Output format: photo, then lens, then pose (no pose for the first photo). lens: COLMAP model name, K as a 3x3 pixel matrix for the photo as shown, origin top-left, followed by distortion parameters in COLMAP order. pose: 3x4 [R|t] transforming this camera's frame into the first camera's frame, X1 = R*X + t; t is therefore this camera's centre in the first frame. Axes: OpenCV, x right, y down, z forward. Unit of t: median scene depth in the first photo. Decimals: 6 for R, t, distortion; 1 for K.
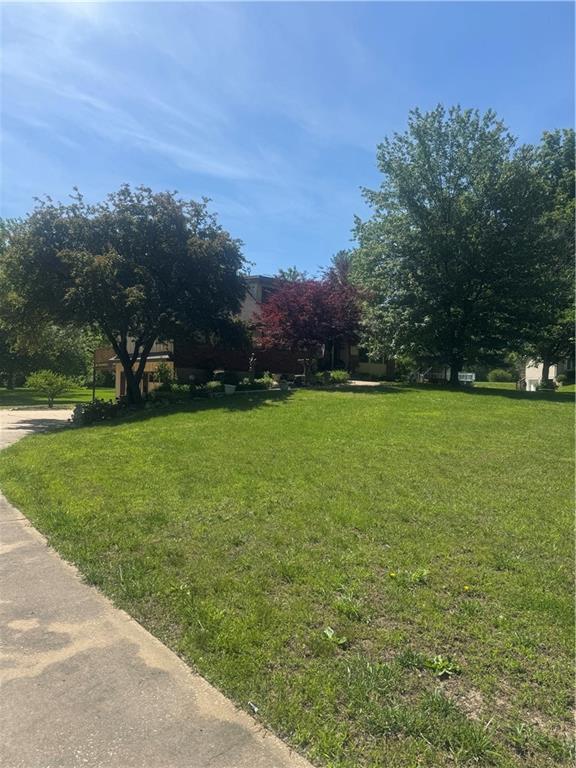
lens RADIAL K [[539.3, 0, 288.0], [0, 539.3, 384.0], [0, 0, 1]] dist [0.092346, -0.122085]
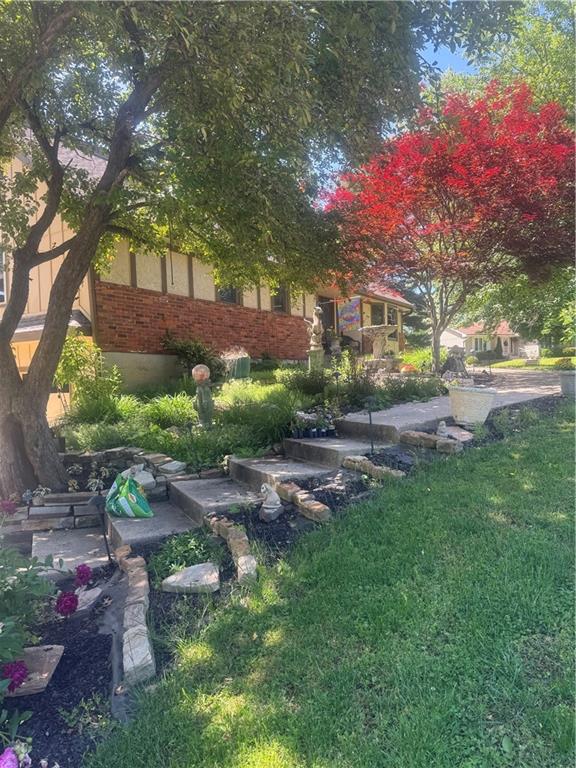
lens RADIAL K [[539.3, 0, 288.0], [0, 539.3, 384.0], [0, 0, 1]] dist [0.092346, -0.122085]
pose [[0.948153, -0.058159, 0.312446, -0.213866], [0.056177, 0.998303, 0.015350, -0.006640], [-0.312808, 0.002998, 0.949811, 0.625019]]
